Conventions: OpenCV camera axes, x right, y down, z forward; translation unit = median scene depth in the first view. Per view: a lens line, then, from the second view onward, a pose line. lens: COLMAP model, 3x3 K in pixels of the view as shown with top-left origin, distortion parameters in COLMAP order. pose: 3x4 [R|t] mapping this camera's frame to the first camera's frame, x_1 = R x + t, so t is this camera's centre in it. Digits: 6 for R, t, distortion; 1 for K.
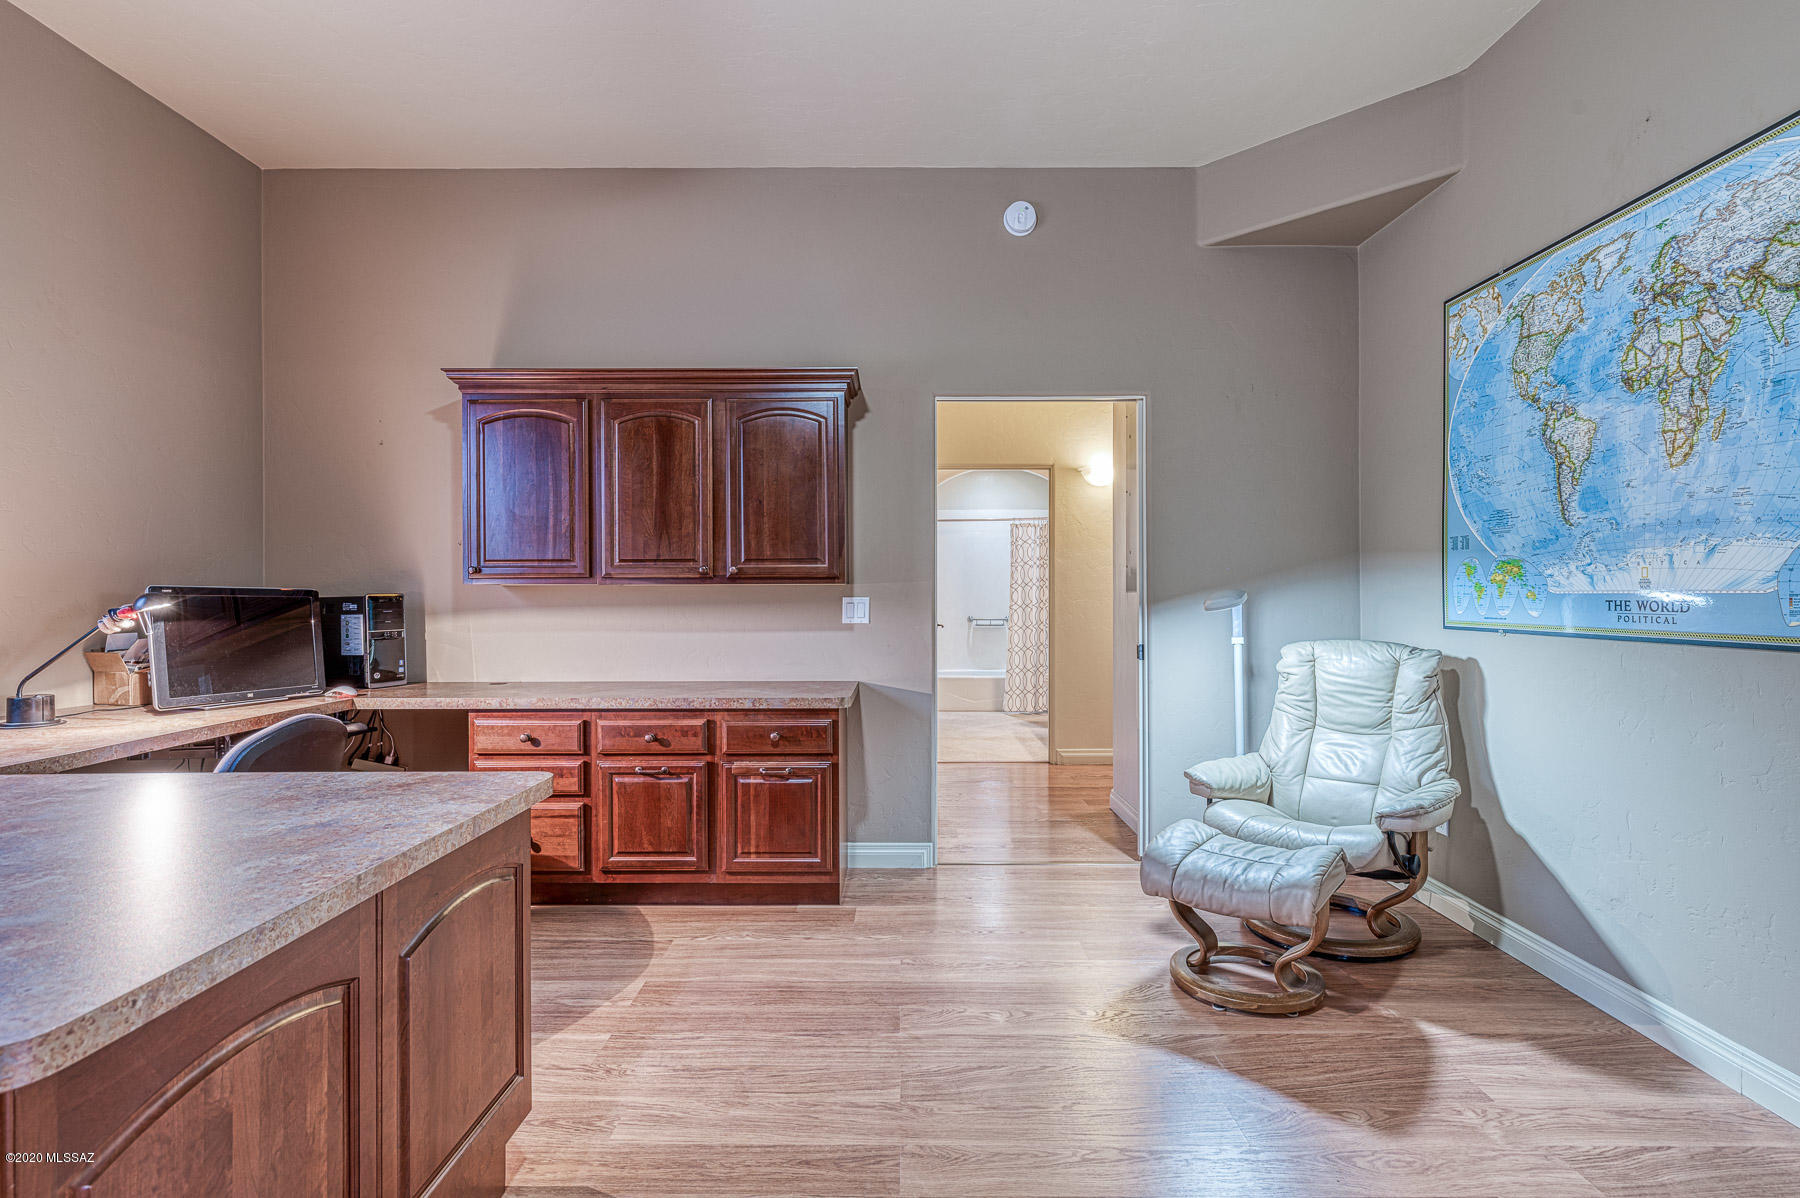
lens RADIAL K [[874.8, 0, 901.4], [0, 874.8, 597.5], [0, 0, 1]] dist [-0.003572, -0.000560]
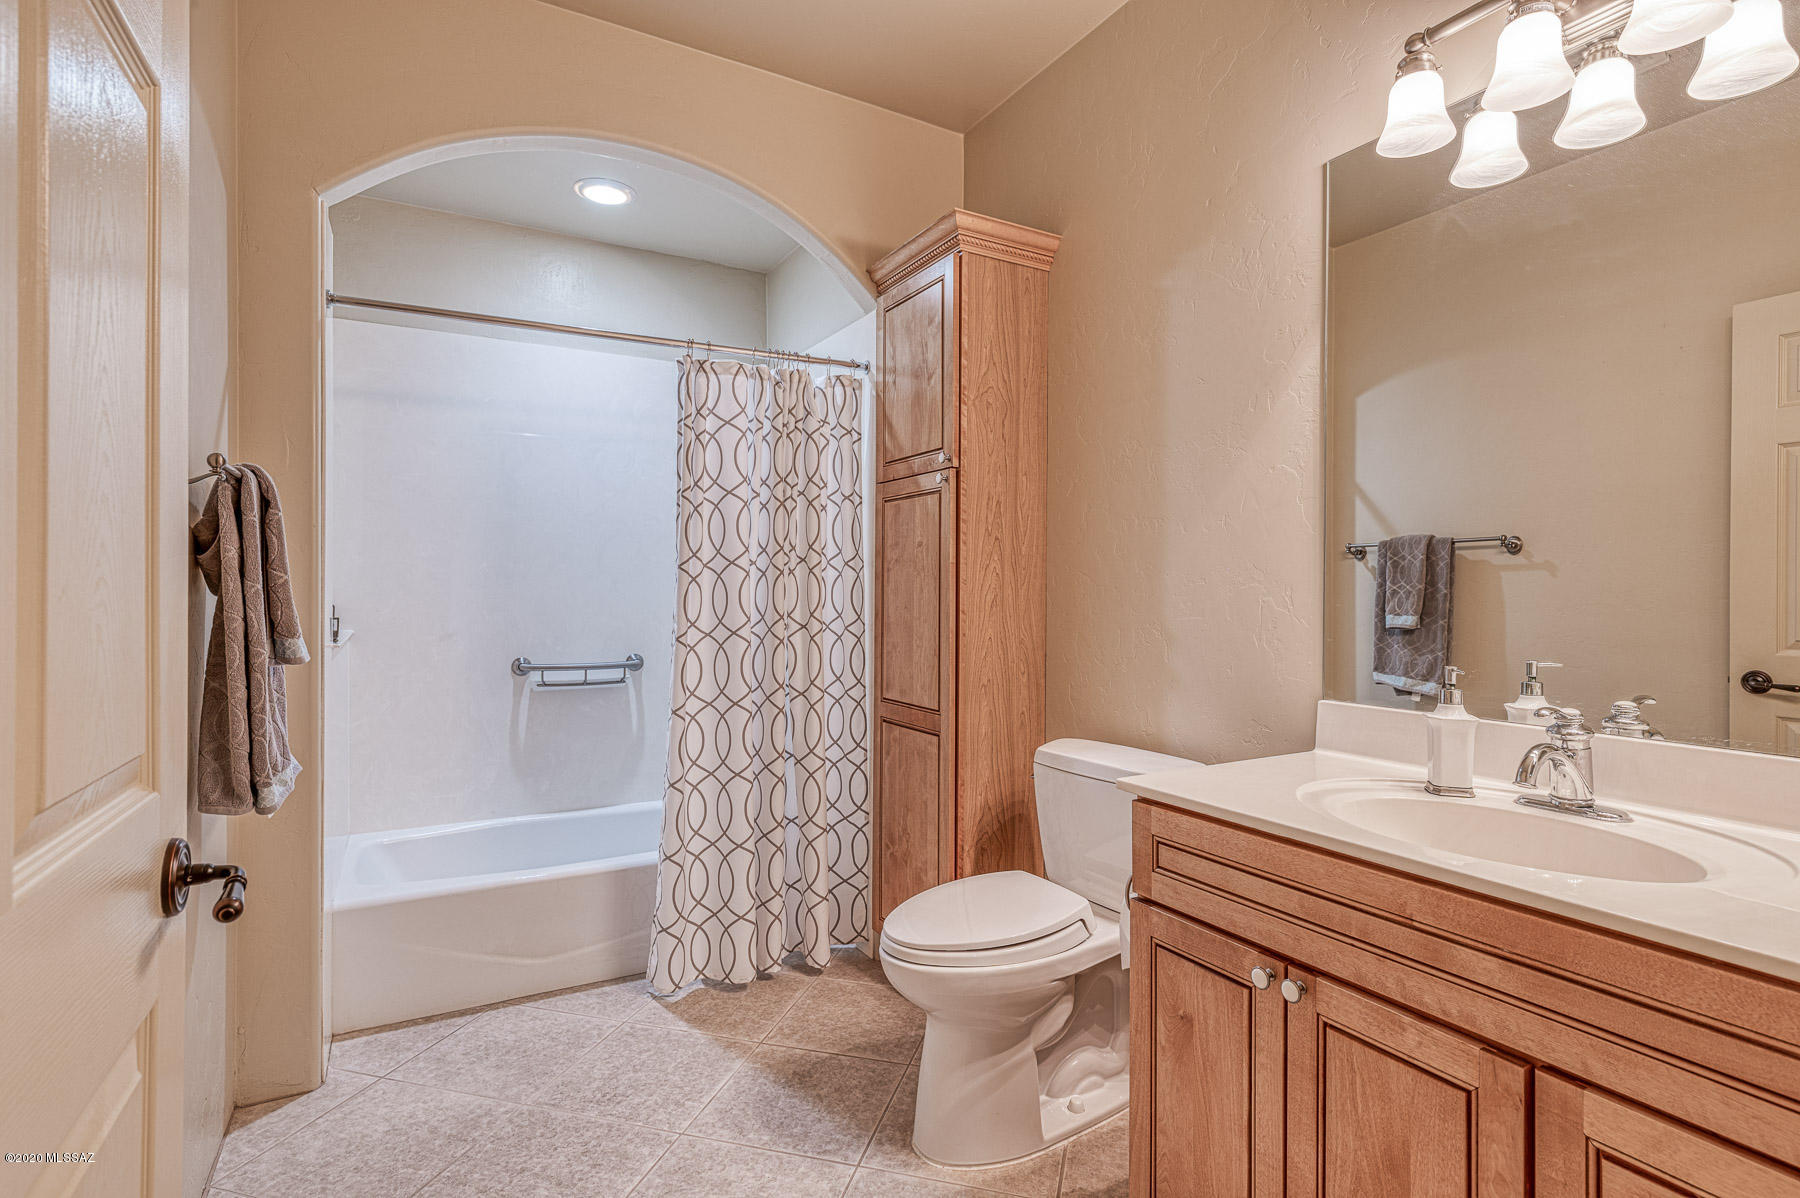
lens RADIAL K [[874.8, 0, 901.8], [0, 874.8, 597.3], [0, 0, 1]] dist [-0.003572, -0.000560]
pose [[0.870361, 0.005988, 0.492378, 0.044404], [-0.004921, 0.999982, -0.003462, -0.001924], [-0.492389, 0.000590, 0.870375, 0.701227]]
